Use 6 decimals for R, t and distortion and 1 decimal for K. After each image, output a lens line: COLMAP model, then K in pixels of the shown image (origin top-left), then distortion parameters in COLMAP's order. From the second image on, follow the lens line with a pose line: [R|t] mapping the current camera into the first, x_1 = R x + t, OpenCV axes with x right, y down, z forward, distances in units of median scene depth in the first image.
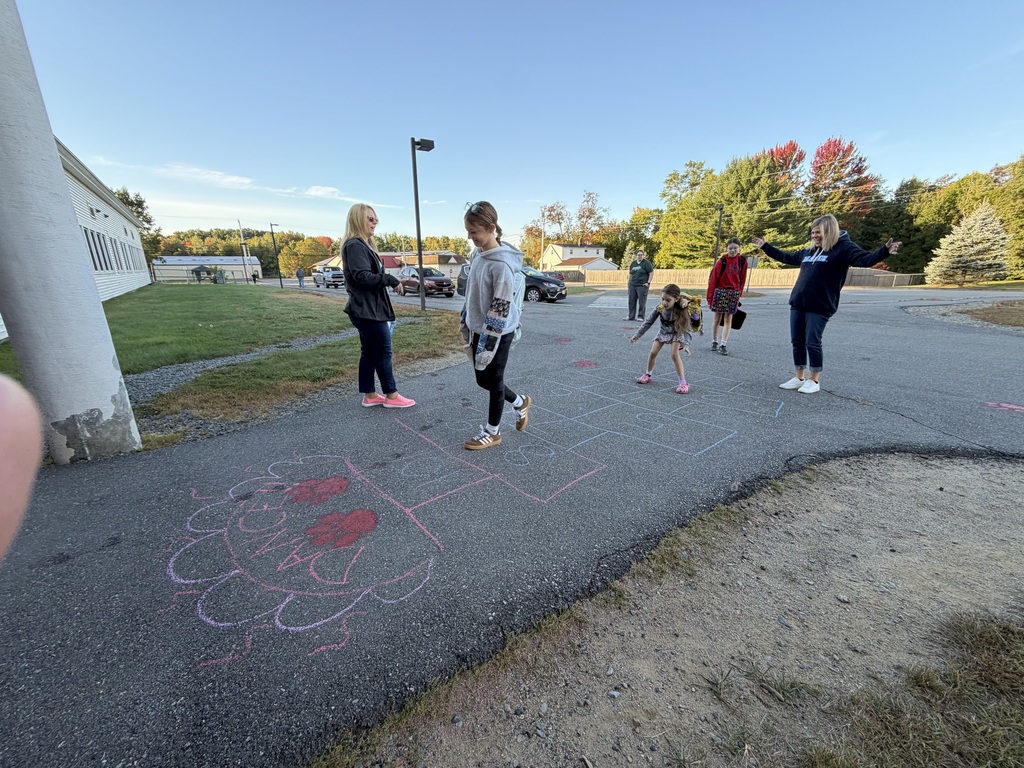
lens RADIAL K [[406.2, 0, 509.8], [0, 406.2, 381.8], [0, 0, 1]] dist [-0.000720, 0.000092]
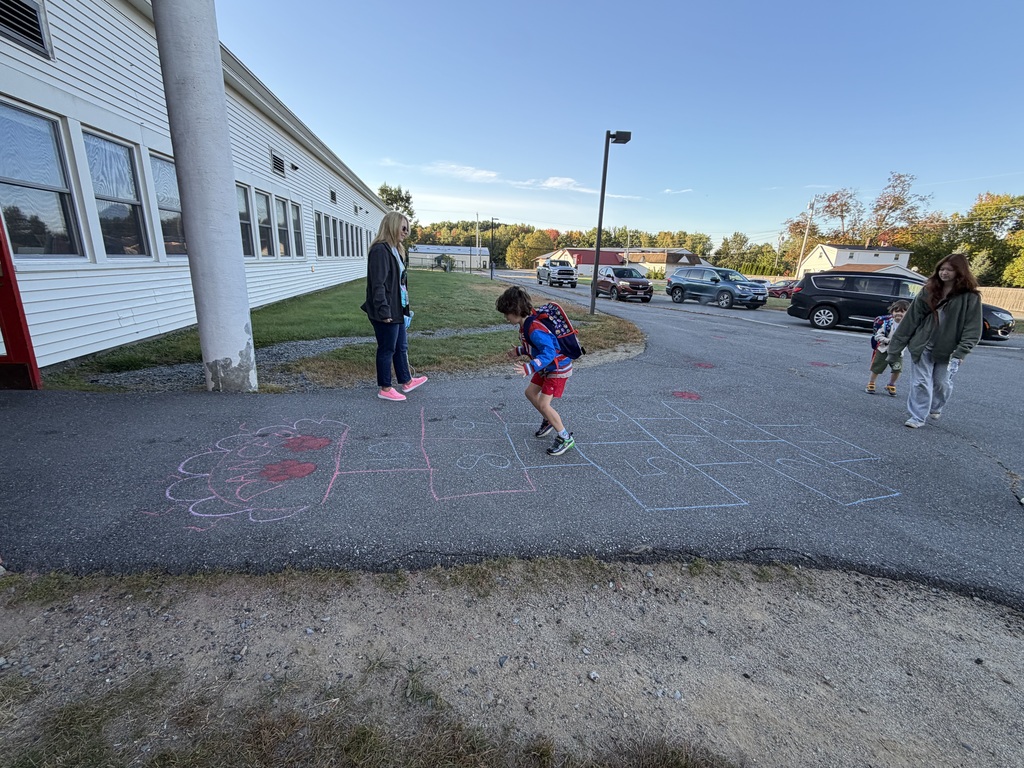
lens RADIAL K [[457.4, 0, 512.5], [0, 457.4, 381.8], [0, 0, 1]] dist [-0.001045, 0.001234]
pose [[0.879674, 0.163561, -0.446567, 0.432709], [-0.174307, 0.984540, 0.017242, -0.038365], [0.442483, 0.062673, 0.894584, -0.008571]]
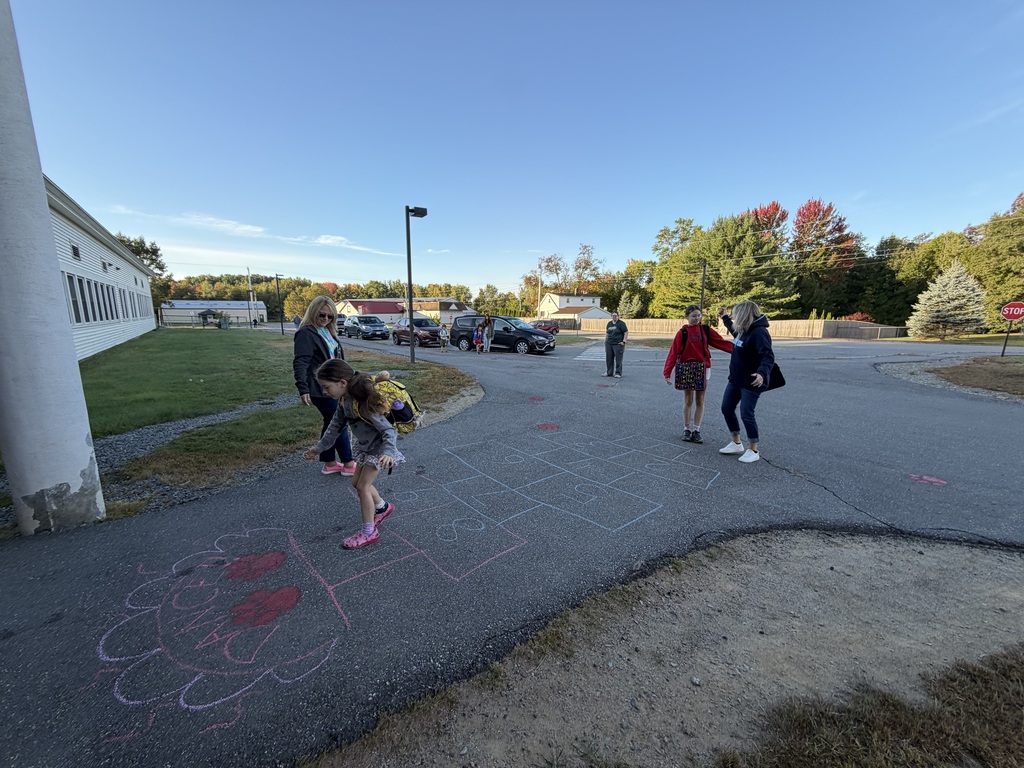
lens RADIAL K [[406.2, 0, 509.8], [0, 406.2, 381.5], [0, 0, 1]] dist [-0.000720, 0.000092]
pose [[0.999947, 0.010305, 0.000361, 0.127670], [-0.010206, 0.994136, -0.107656, -0.070112], [-0.001469, 0.107647, 0.994188, -0.087366]]
